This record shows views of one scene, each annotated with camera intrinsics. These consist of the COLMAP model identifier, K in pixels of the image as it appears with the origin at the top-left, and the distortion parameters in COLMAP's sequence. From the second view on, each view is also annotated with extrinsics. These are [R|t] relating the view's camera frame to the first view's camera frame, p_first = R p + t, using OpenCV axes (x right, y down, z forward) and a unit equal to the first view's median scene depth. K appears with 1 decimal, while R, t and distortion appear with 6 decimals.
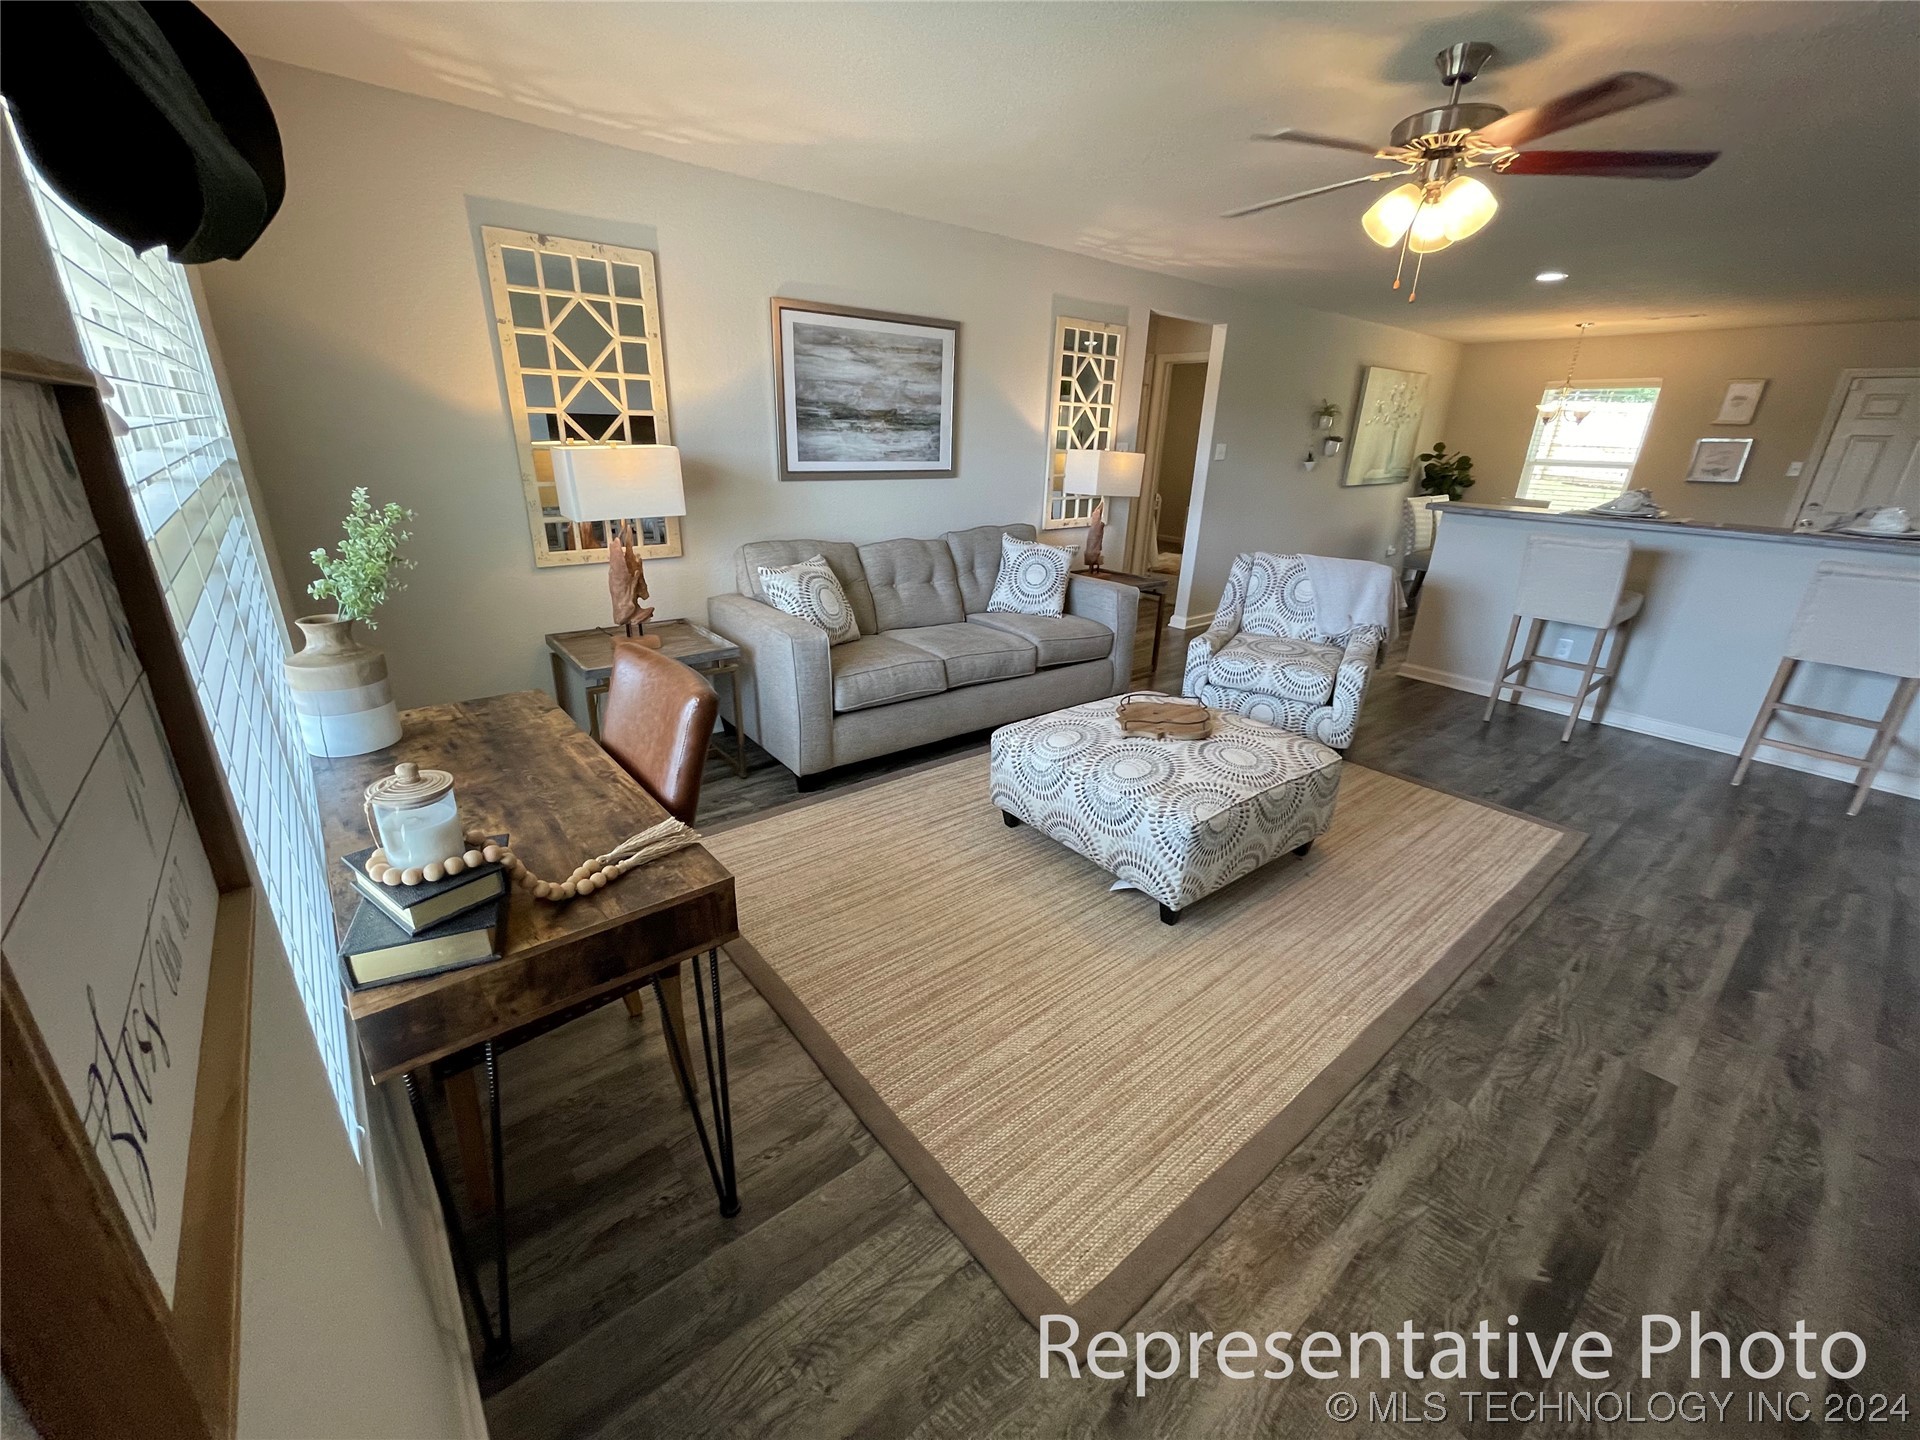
lens RADIAL K [[770.5, 0, 954.0], [0, 770.5, 720.3], [0, 0, 1]] dist [-0.004778, 0.001528]
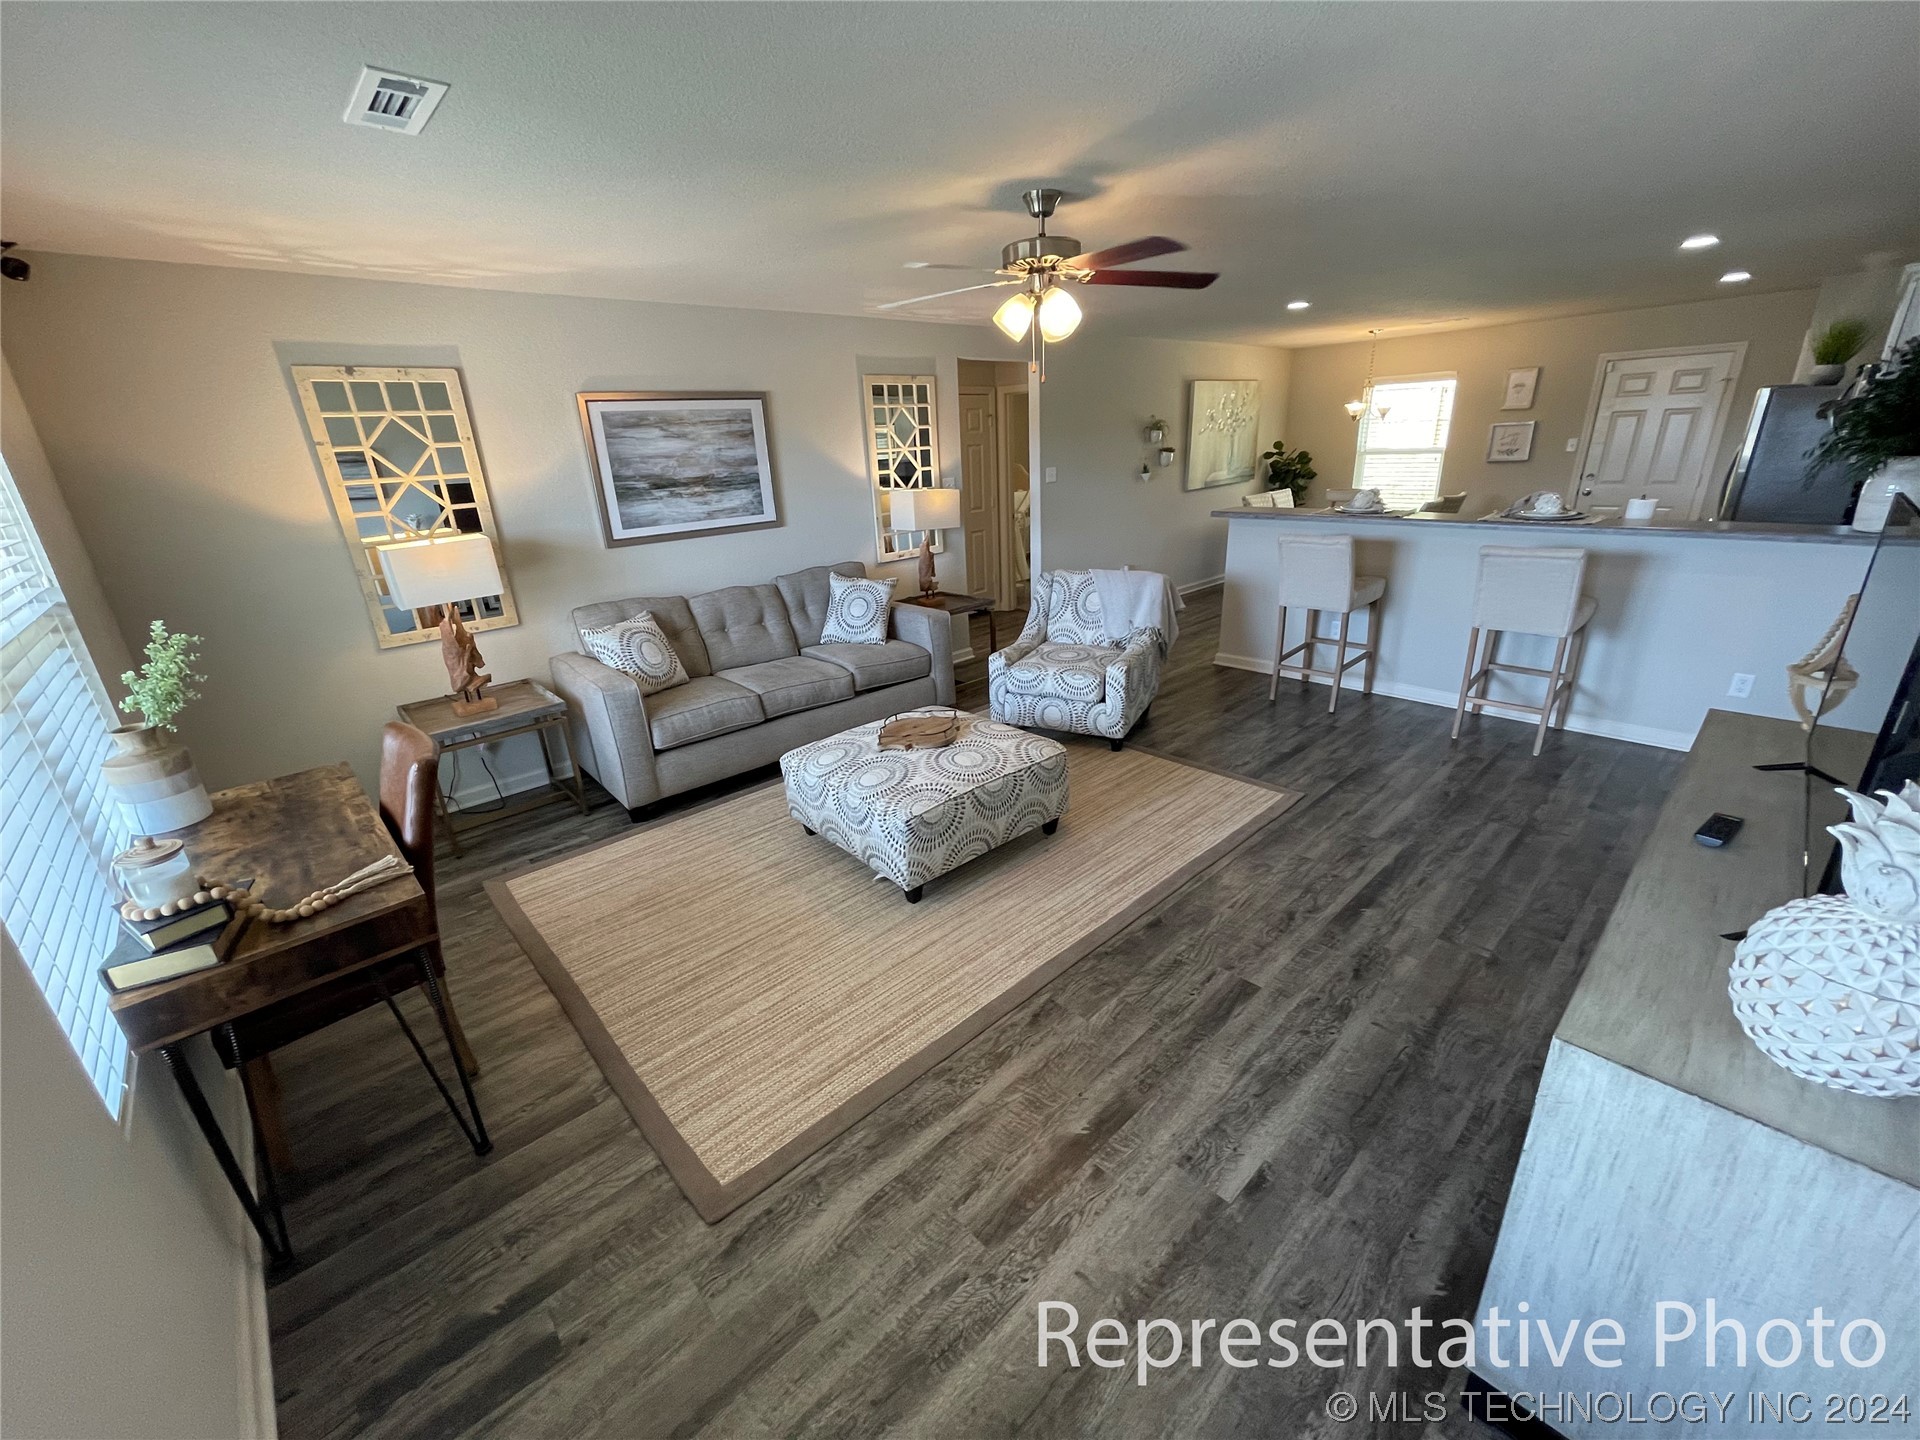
lens RADIAL K [[770.5, 0, 954.9], [0, 770.5, 720.7], [0, 0, 1]] dist [-0.004778, 0.001528]
pose [[0.995122, -0.092742, 0.033638, 0.293137], [0.093108, 0.995611, -0.009479, -0.002251], [-0.032612, 0.012565, 0.999389, -0.188616]]
